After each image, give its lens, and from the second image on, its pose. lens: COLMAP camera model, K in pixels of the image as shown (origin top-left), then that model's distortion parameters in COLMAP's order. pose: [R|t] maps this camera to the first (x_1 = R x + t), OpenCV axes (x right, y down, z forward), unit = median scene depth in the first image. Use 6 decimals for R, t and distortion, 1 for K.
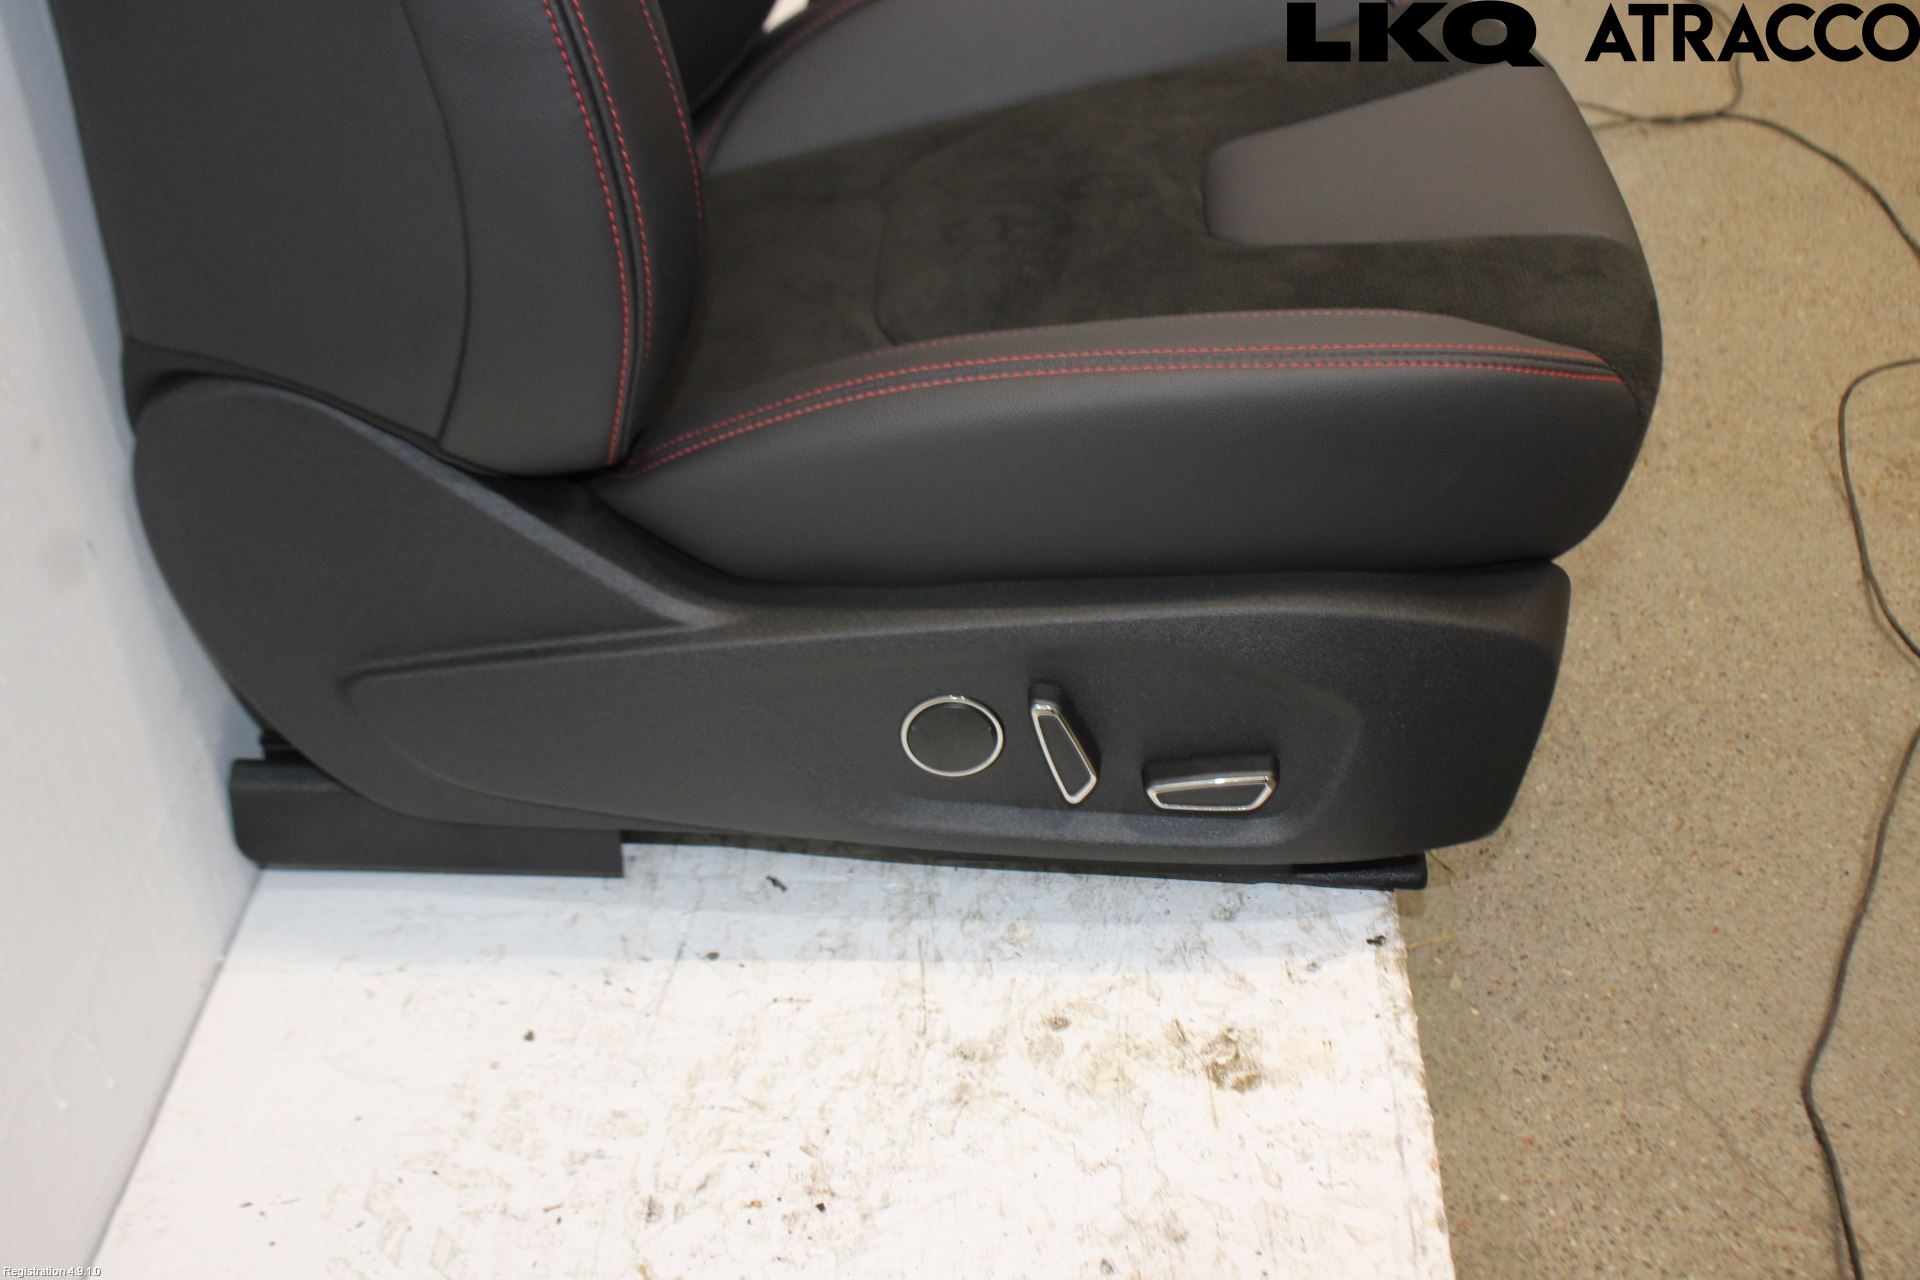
lens RADIAL K [[2326.9, 0, 948.9], [0, 2326.9, 640.0], [0, 0, 1]] dist [-0.018112, 0.000000]
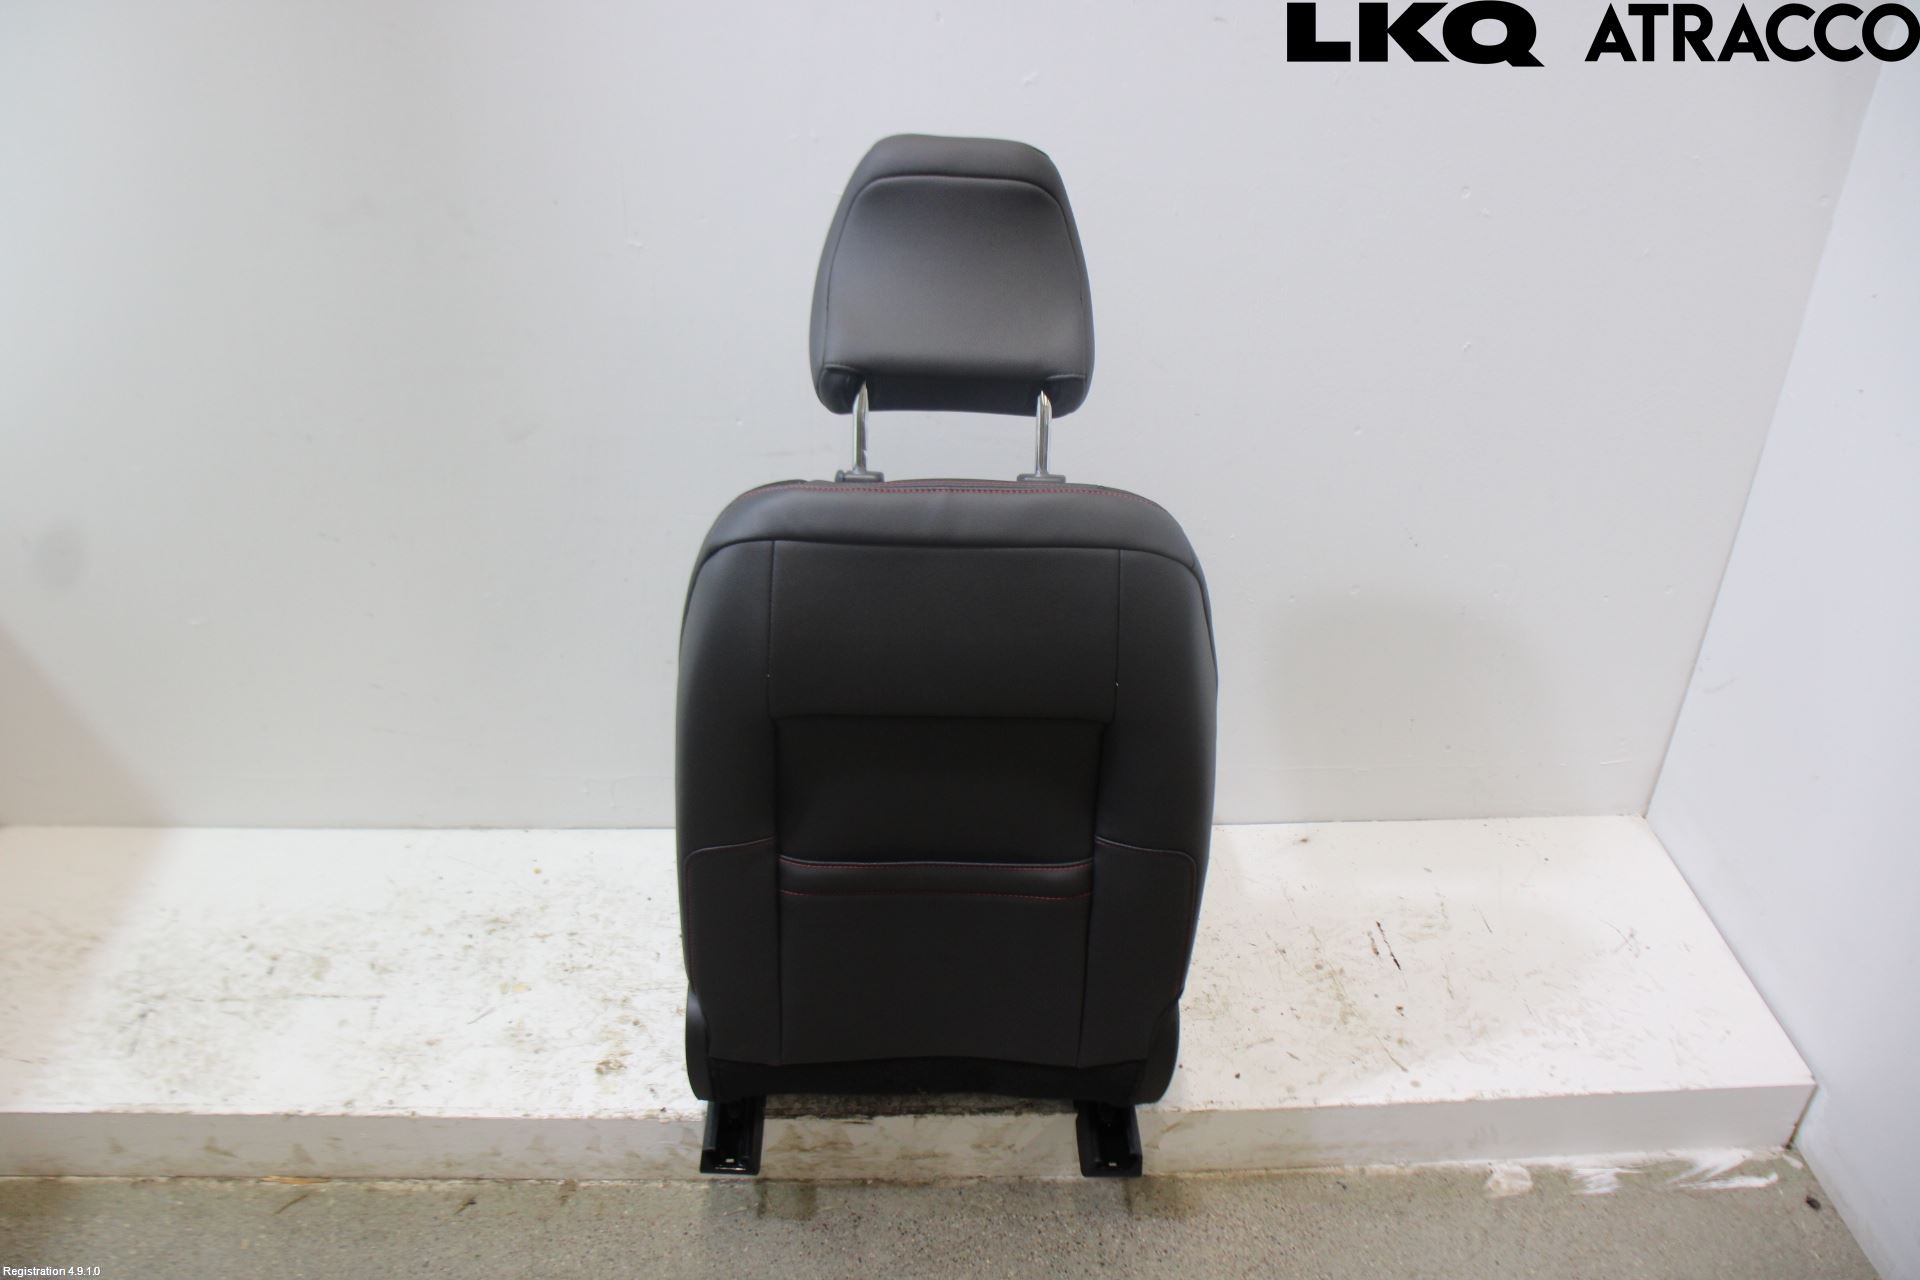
lens RADIAL K [[1577.8, 0, 948.9], [0, 1577.8, 621.9], [0, 0, 1]] dist [-0.147192, 0.097266]
pose [[0.086574, 0.571396, -0.816095, 1.392168], [-0.602955, 0.682155, 0.413654, -1.226820], [0.793064, 0.456257, 0.403583, 0.303162]]
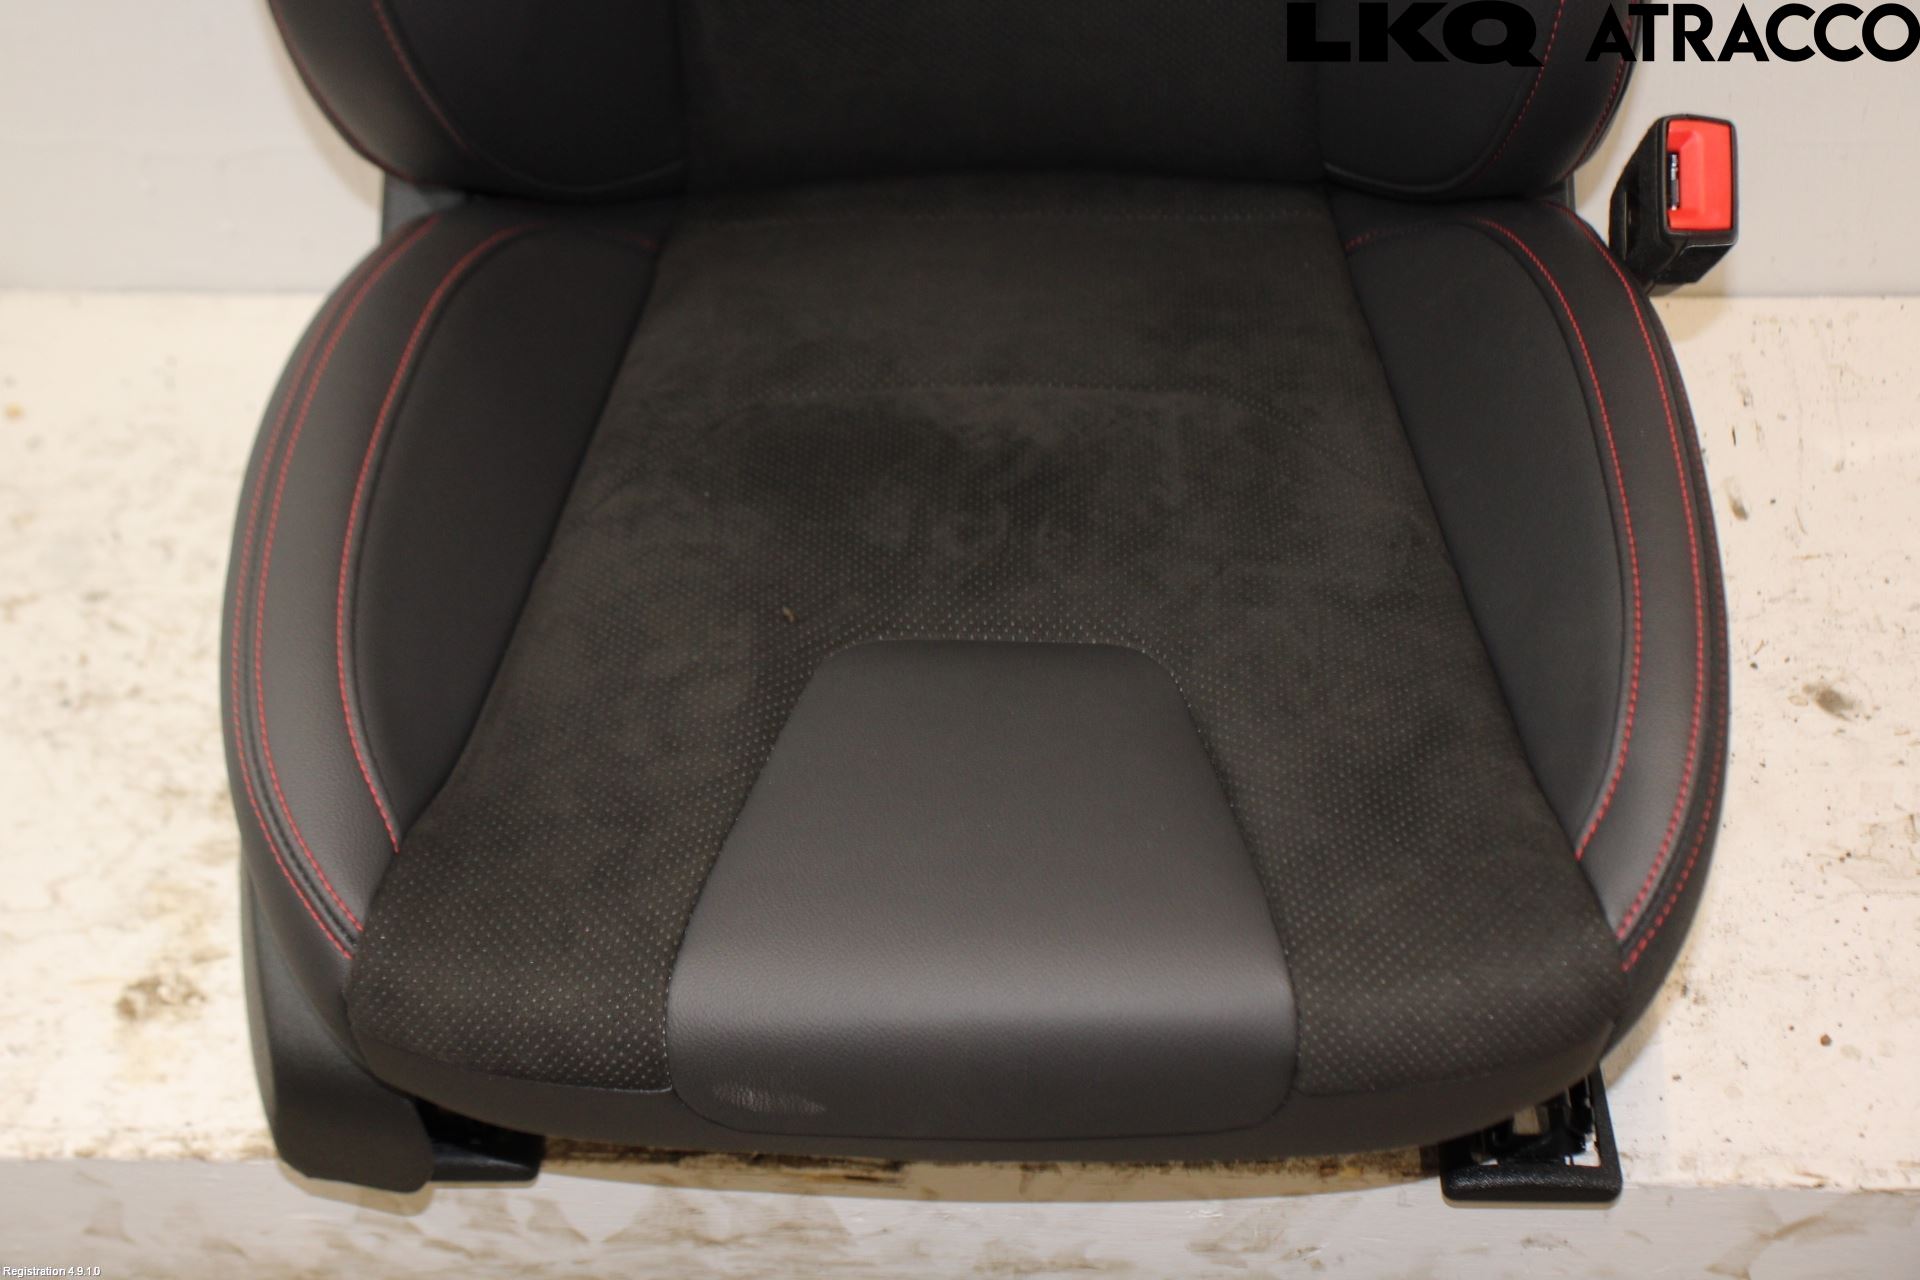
lens RADIAL K [[3112.9, 0, 959.5], [0, 3112.9, 647.2], [0, 0, 1]] dist [0.159609, 0.000000]
pose [[0.009848, 0.765490, -0.643372, 0.874410], [-0.559324, 0.537554, 0.631025, -0.941320], [0.828890, 0.353640, 0.433451, 0.635379]]
